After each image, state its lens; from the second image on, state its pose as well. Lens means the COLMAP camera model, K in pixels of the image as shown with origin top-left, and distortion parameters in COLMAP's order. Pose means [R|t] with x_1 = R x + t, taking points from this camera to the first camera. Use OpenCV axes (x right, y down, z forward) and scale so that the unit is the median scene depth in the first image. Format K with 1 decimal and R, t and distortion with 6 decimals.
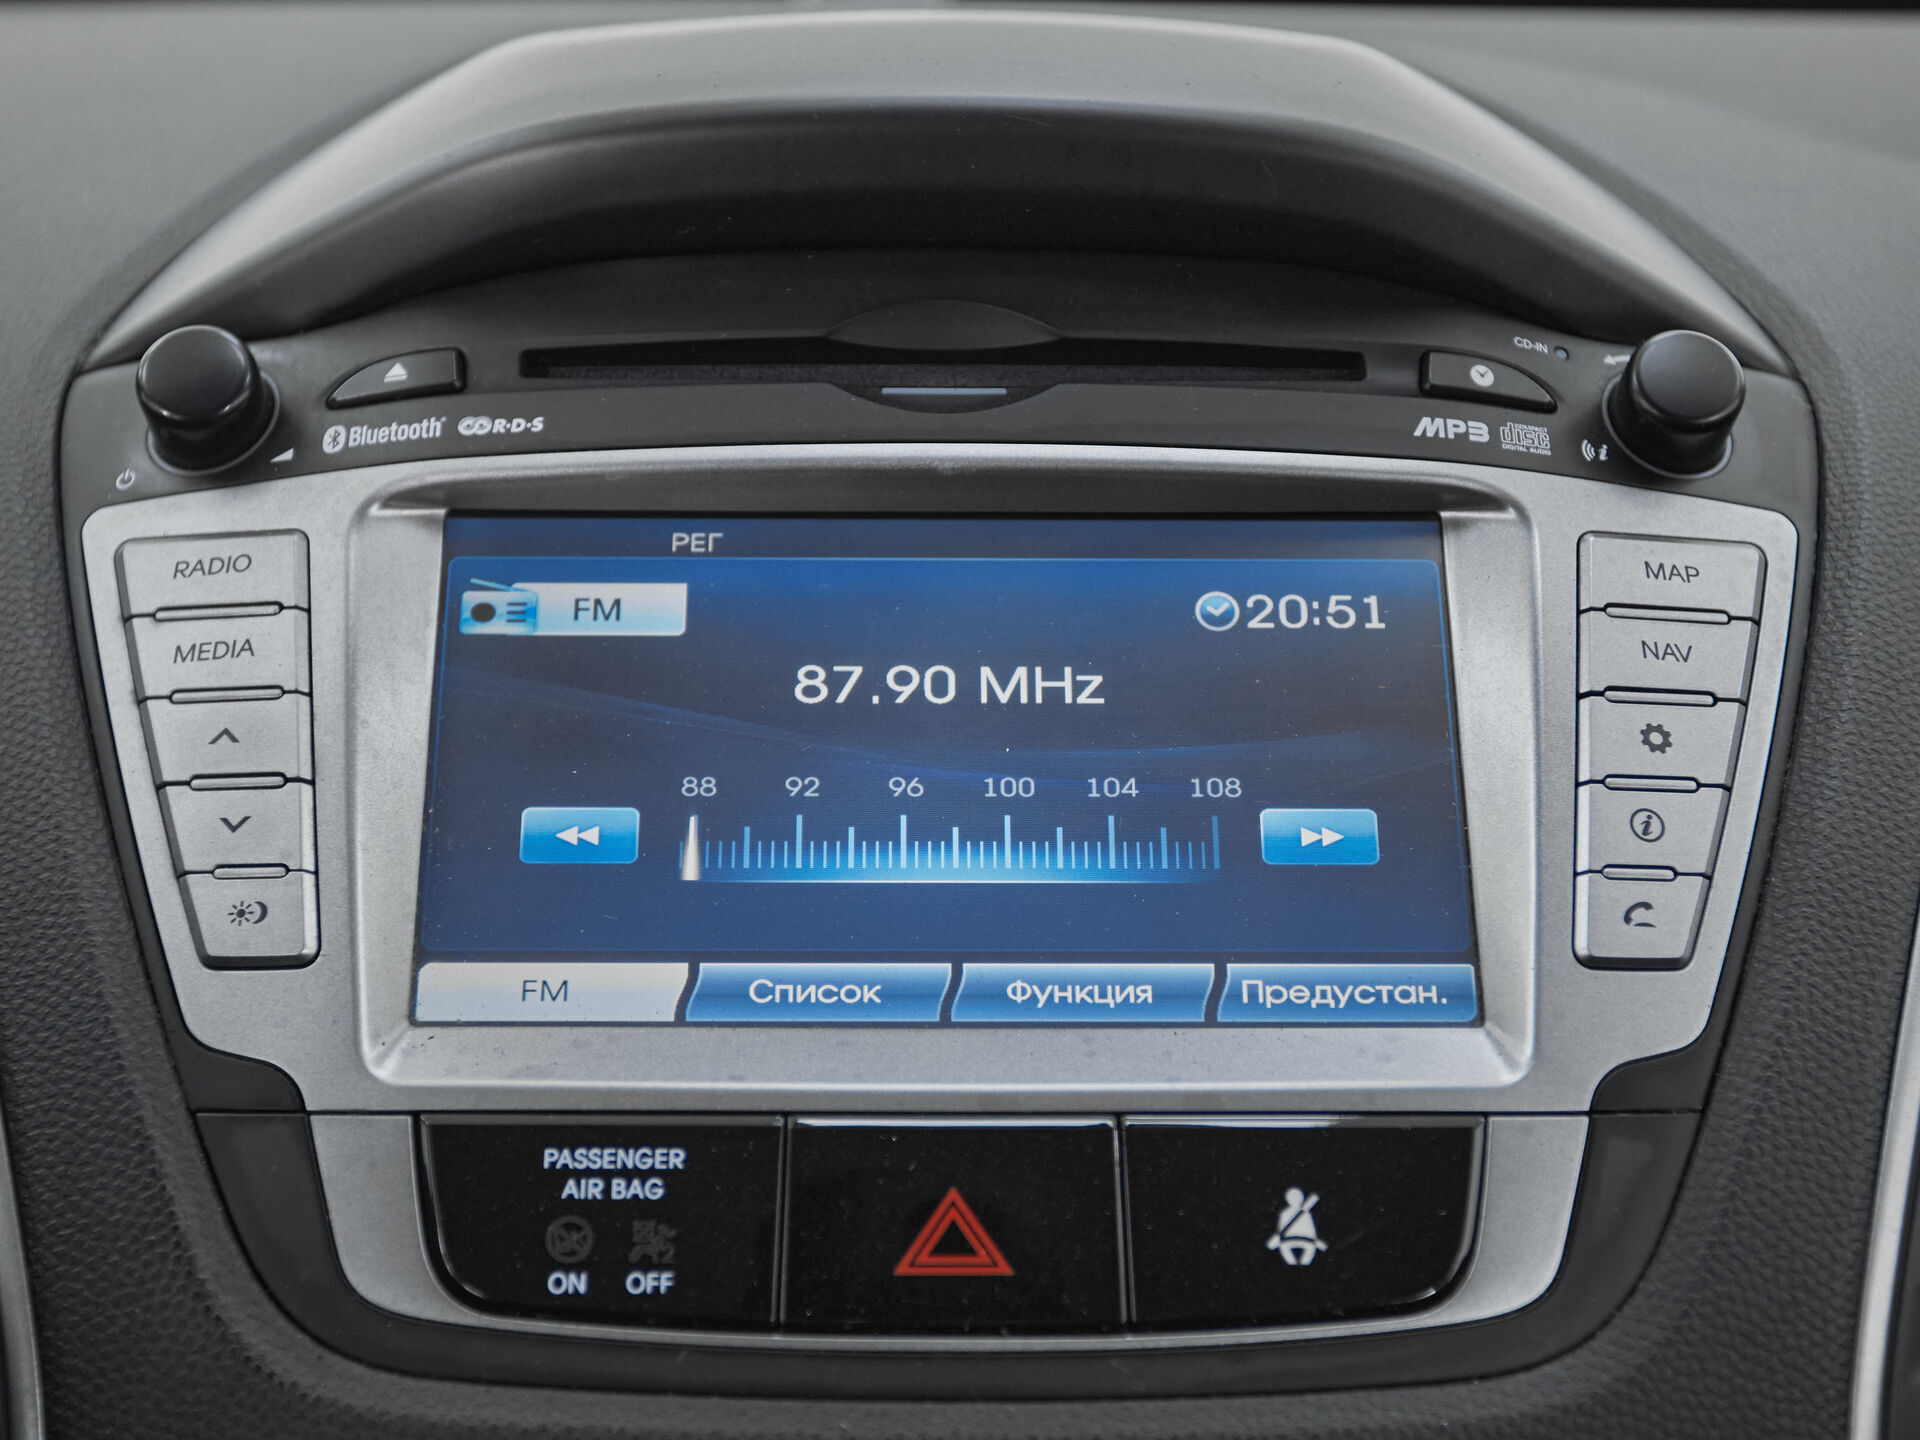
lens RADIAL K [[3193.2, 0, 911.7], [0, 3193.2, 676.2], [0, 0, 1]] dist [0.023553, 0.007267]
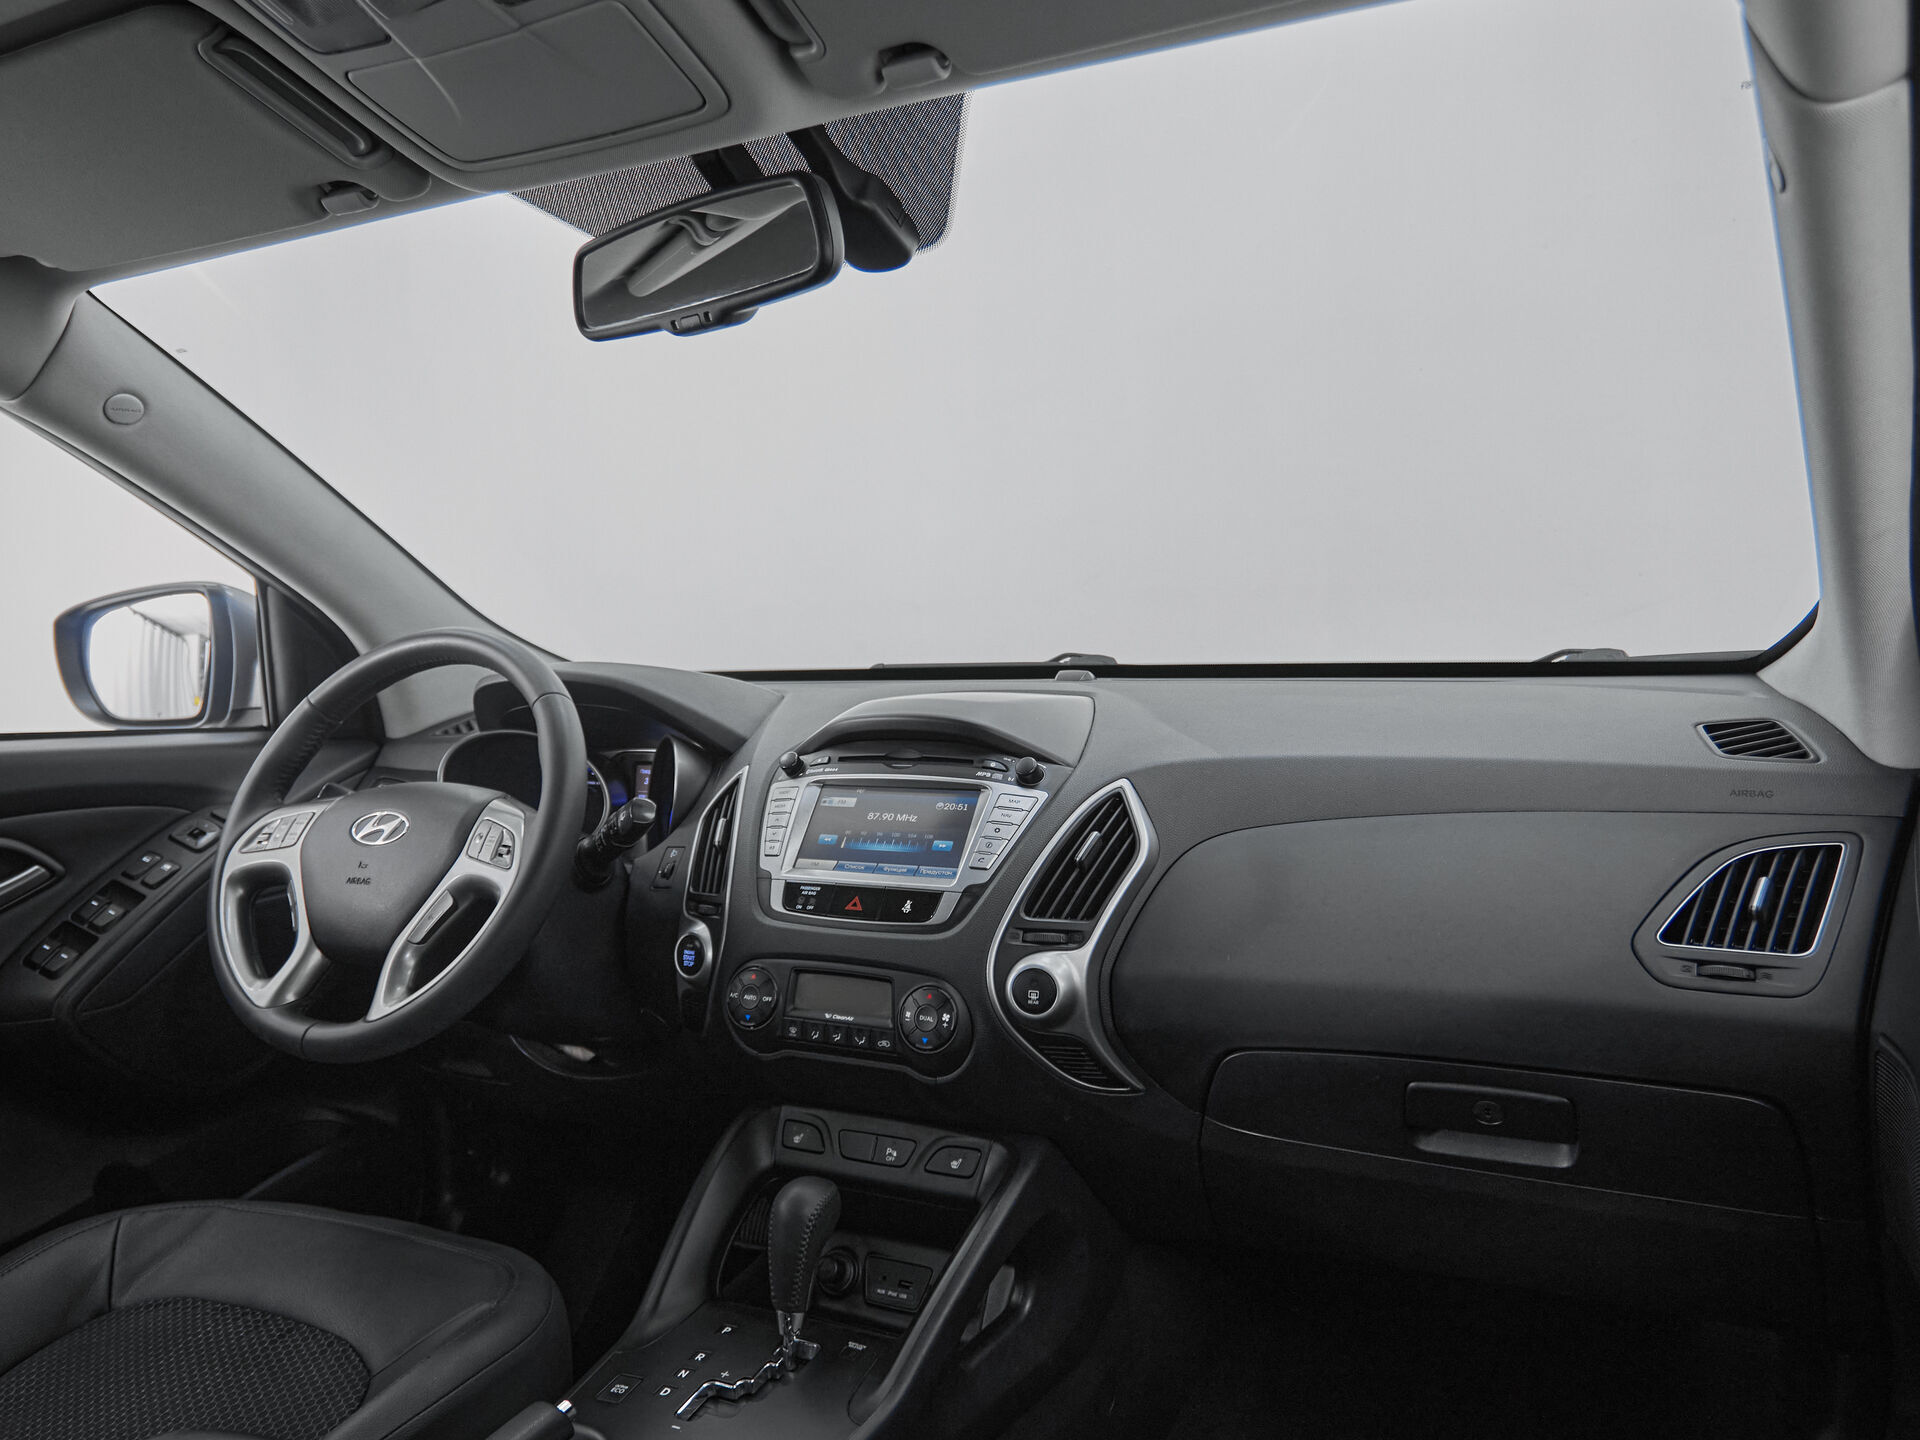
lens RADIAL K [[1302.7, 0, 965.6], [0, 1302.7, 770.9], [0, 0, 1]] dist [-0.002454, 0.000218]
pose [[0.897392, 0.019960, -0.440782, 1.246631], [-0.070768, 0.992555, -0.099131, 0.154032], [0.435522, 0.120153, 0.892123, -1.089995]]
